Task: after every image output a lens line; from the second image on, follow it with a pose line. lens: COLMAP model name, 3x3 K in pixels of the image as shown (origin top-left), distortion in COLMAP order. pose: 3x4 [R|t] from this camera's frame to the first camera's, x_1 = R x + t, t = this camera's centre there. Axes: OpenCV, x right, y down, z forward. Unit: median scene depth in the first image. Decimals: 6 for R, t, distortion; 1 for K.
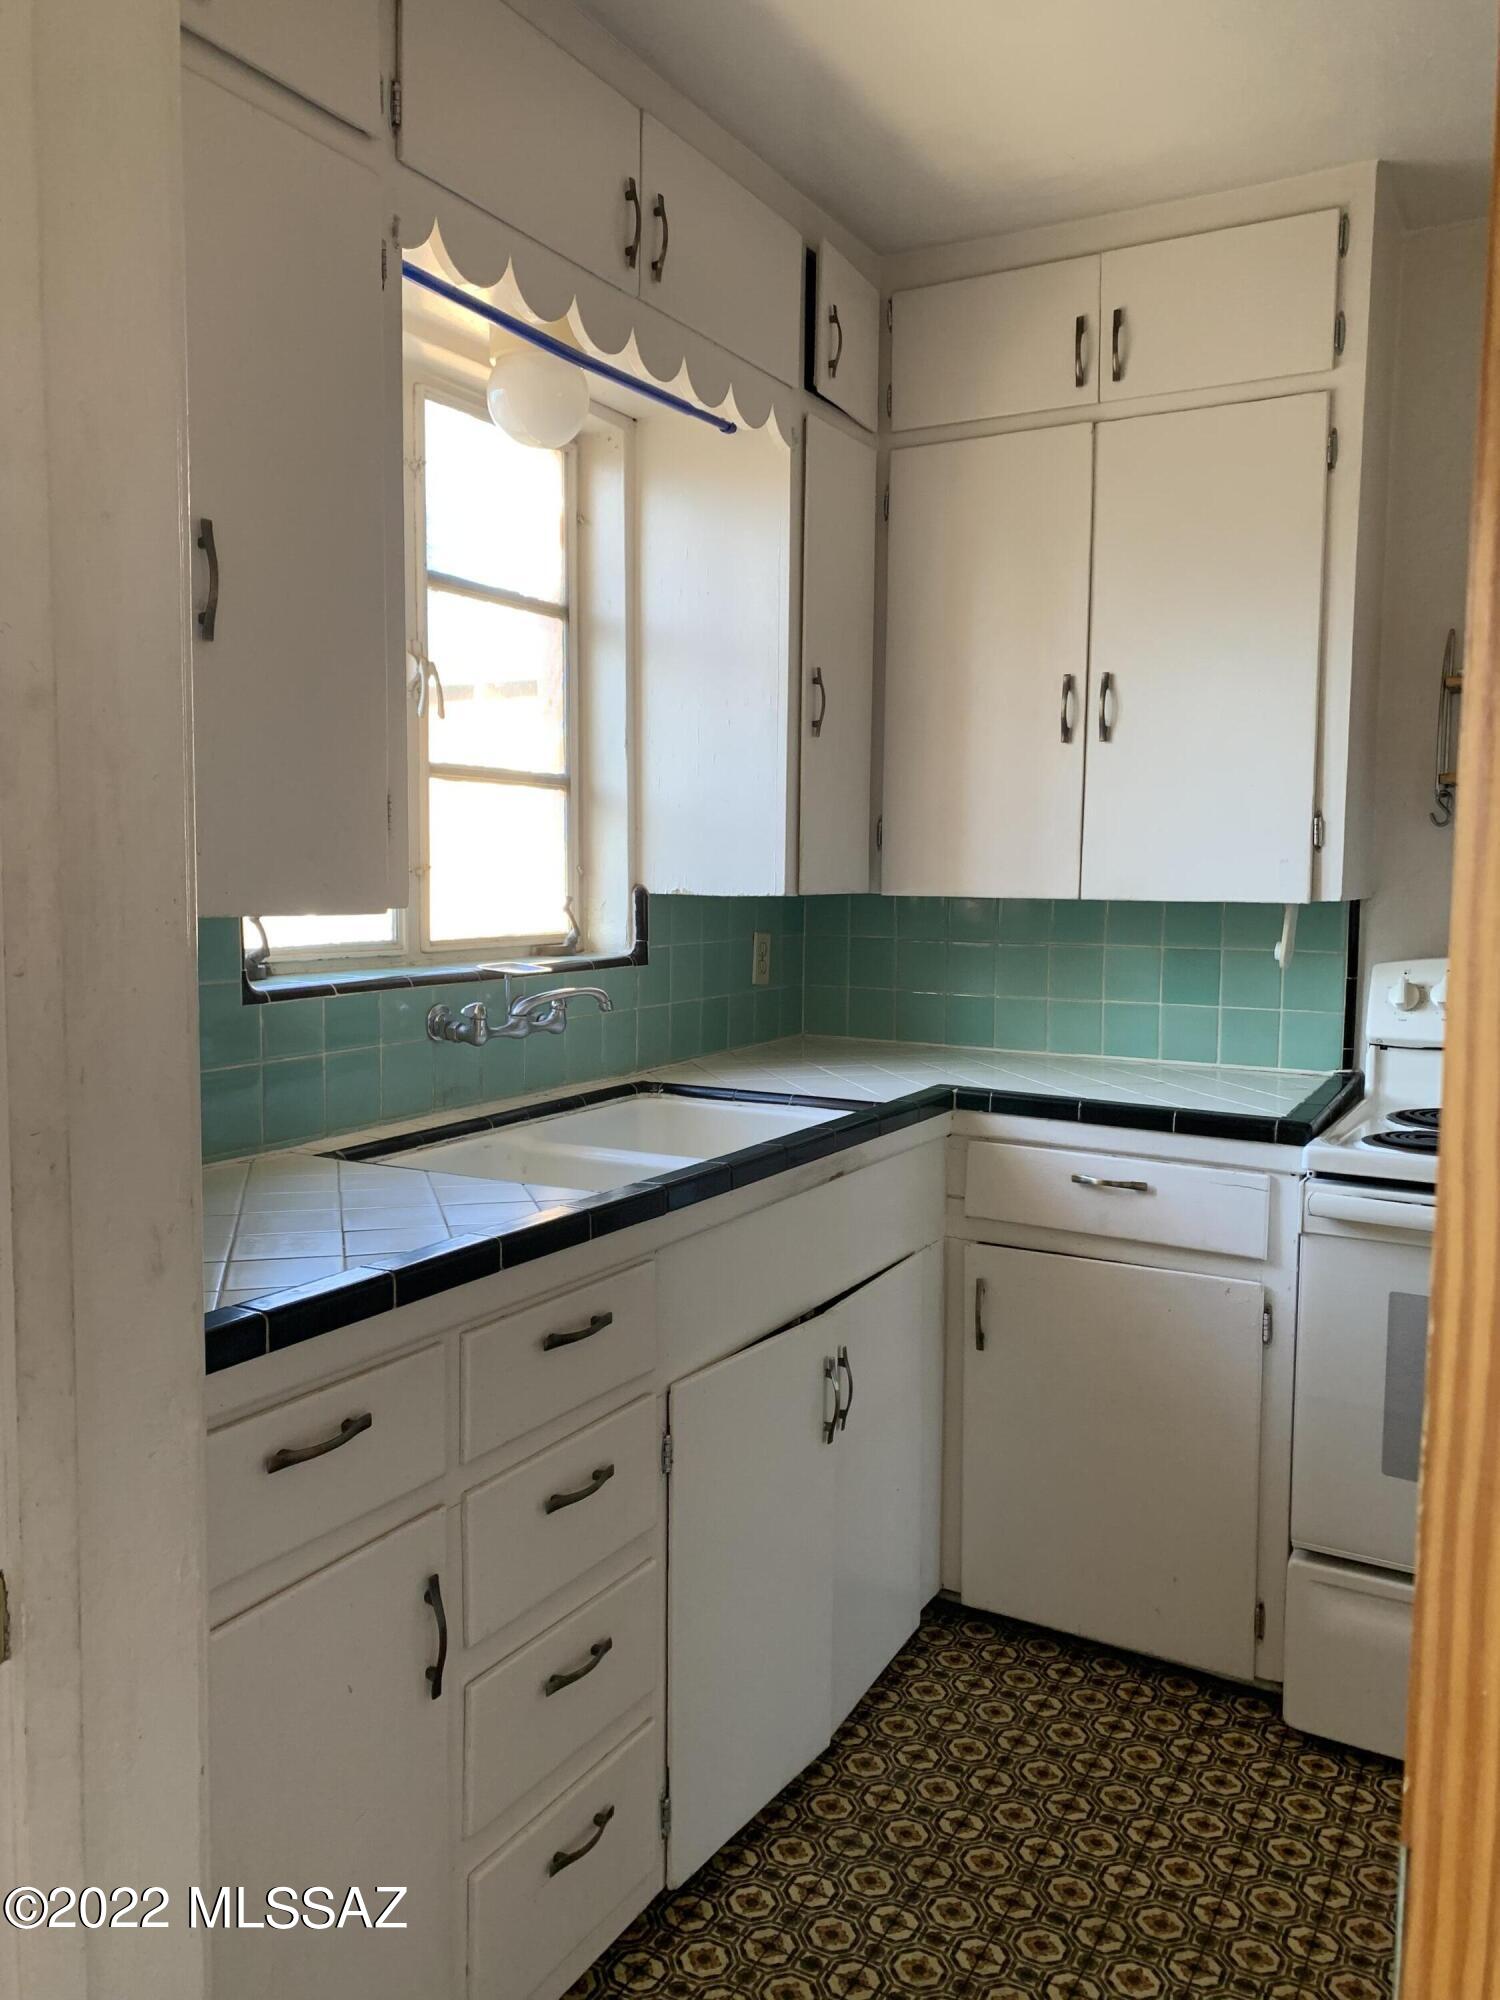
lens RADIAL K [[1516.1, 0, 750.4], [0, 1516.1, 979.9], [0, 0, 1]] dist [0.011159, 0.006398]
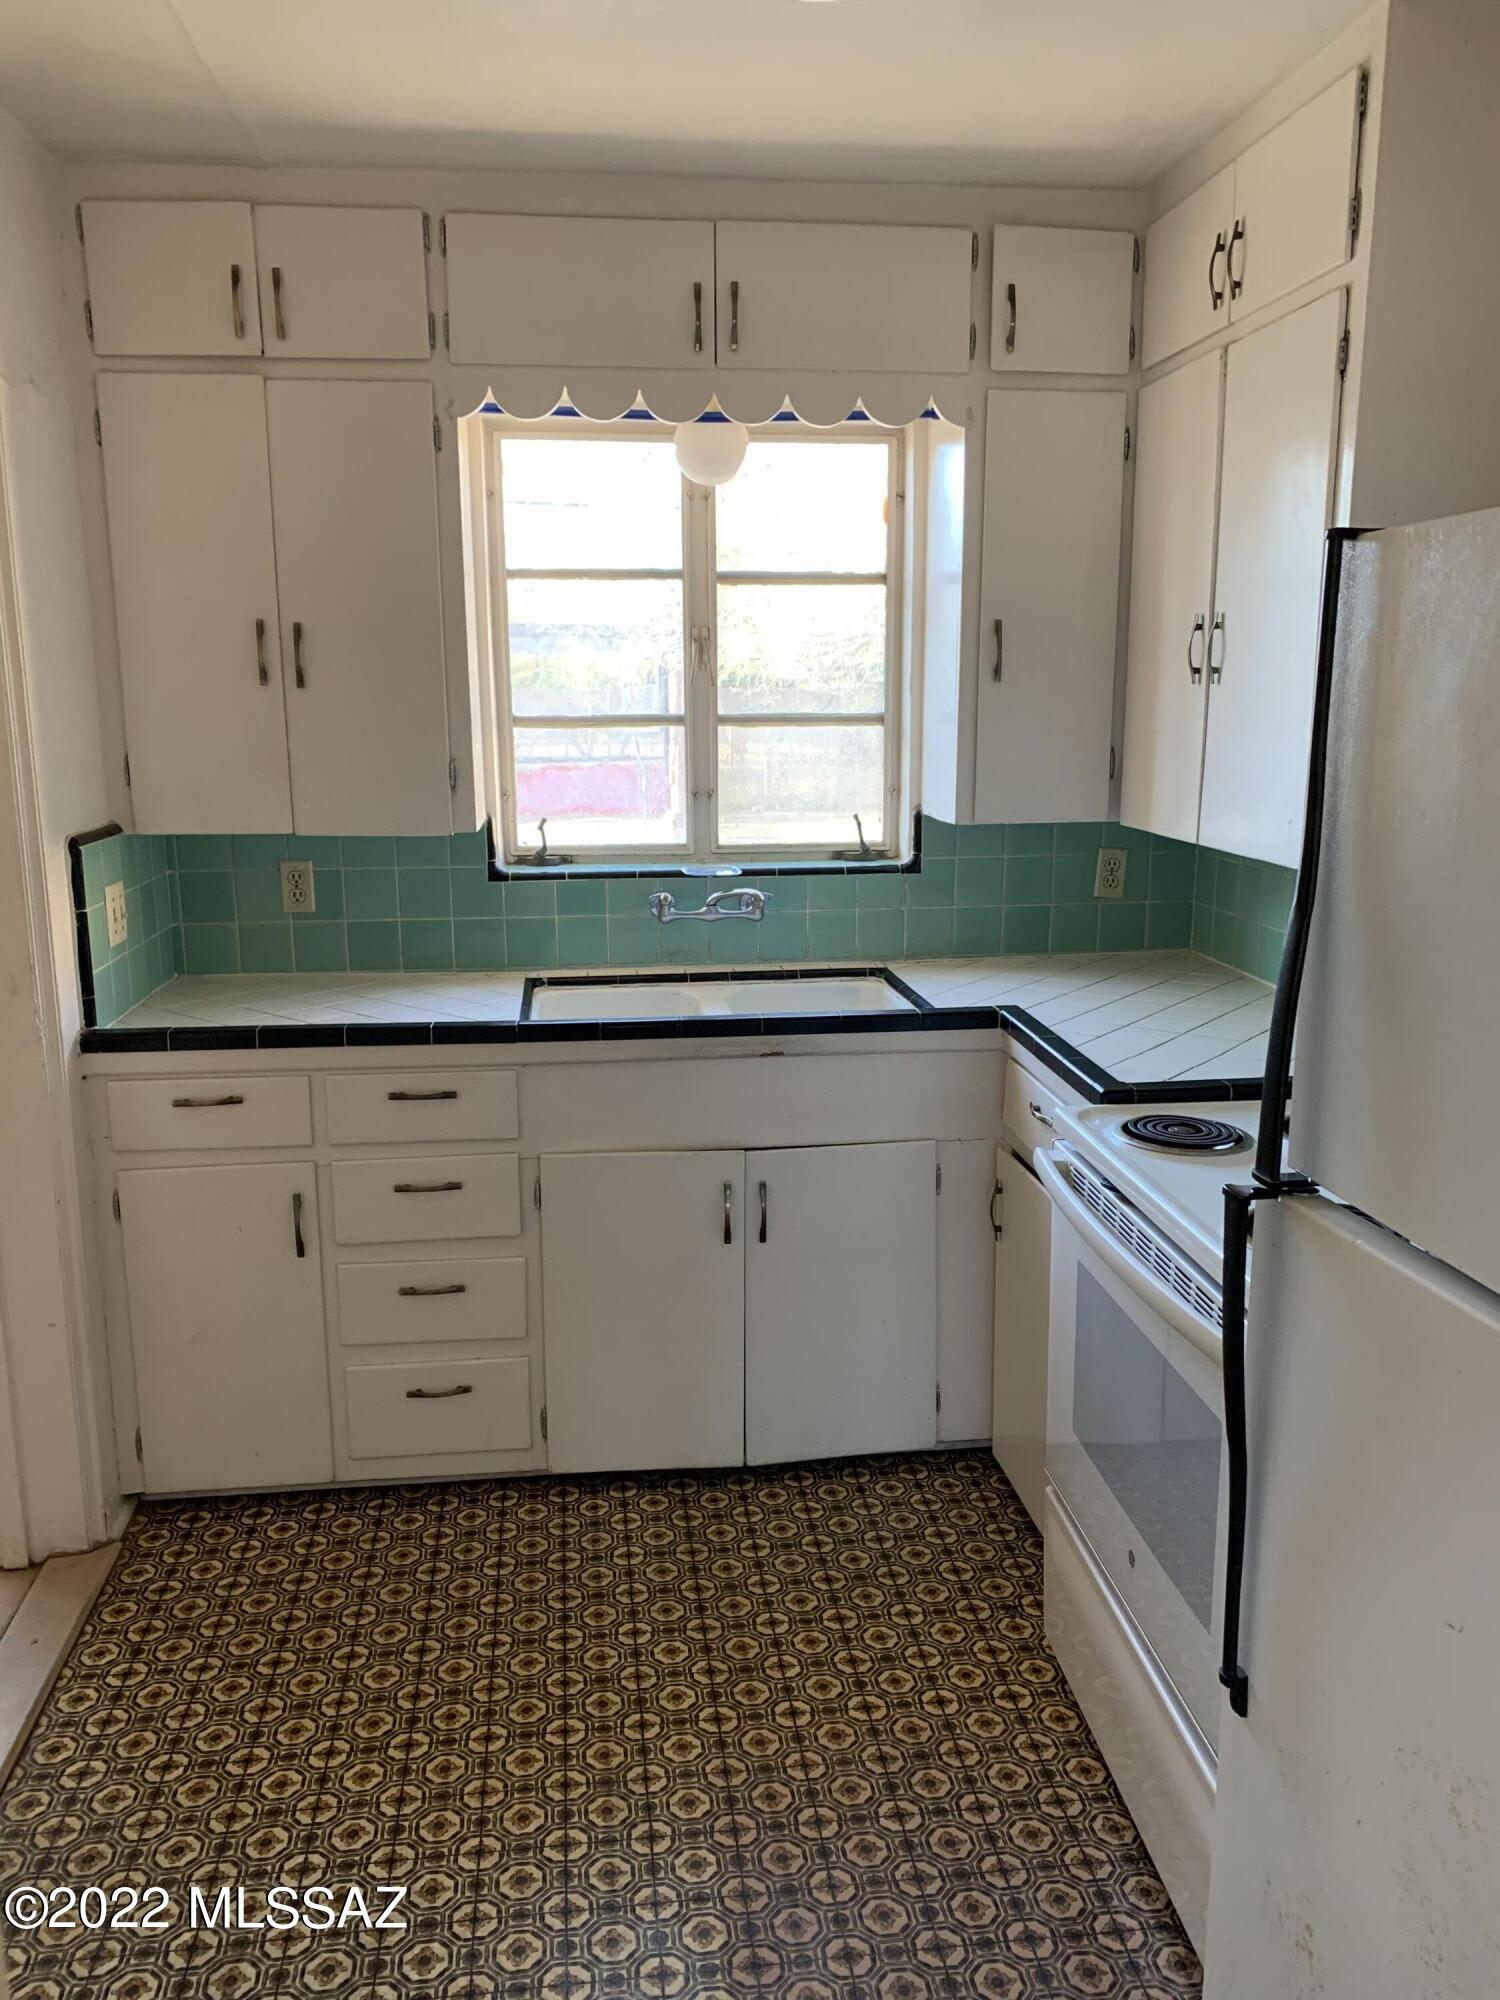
lens RADIAL K [[1512.1, 0, 761.5], [0, 1512.1, 988.9], [0, 0, 1]] dist [0.102294, -0.247888]
pose [[0.599585, 0.146337, -0.786818, 0.951442], [-0.053569, 0.988274, 0.142983, -0.098315], [0.798516, -0.043581, 0.600394, 0.196198]]
